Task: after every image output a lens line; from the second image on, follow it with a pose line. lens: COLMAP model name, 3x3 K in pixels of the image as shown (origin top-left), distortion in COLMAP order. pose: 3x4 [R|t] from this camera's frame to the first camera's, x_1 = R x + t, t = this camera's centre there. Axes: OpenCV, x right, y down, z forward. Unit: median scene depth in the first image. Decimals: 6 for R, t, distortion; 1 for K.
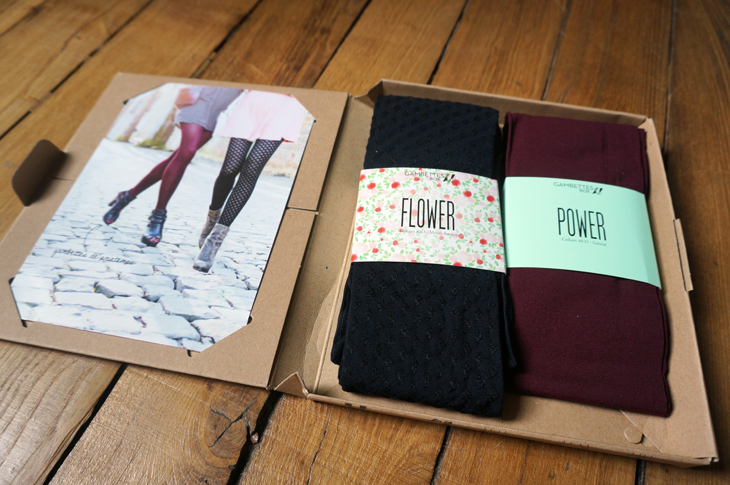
lens RADIAL K [[508.0, 0, 365.0], [0, 508.0, 242.5], [0, 0, 1]] dist [-0.028953, 0.007126]
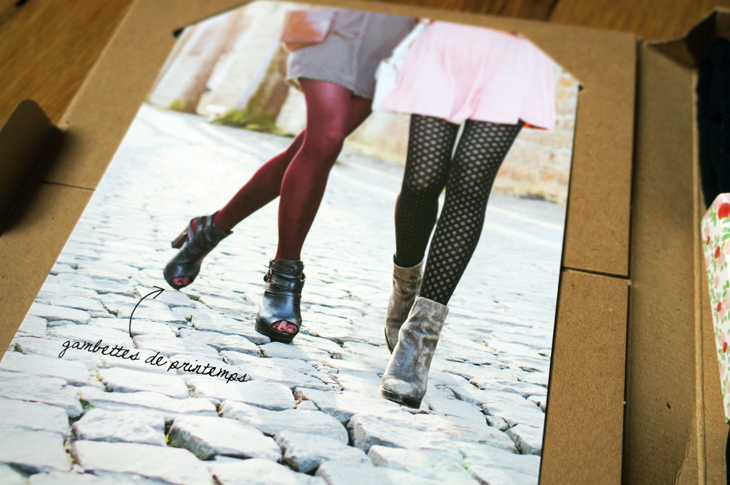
lens RADIAL K [[876.0, 0, 365.0], [0, 876.0, 242.5], [0, 0, 1]] dist [0.009609, -0.008024]
pose [[0.999139, 0.041329, -0.003682, -0.332364], [-0.041490, 0.996212, -0.076424, -0.023053], [0.000509, 0.076511, 0.997069, 0.202375]]
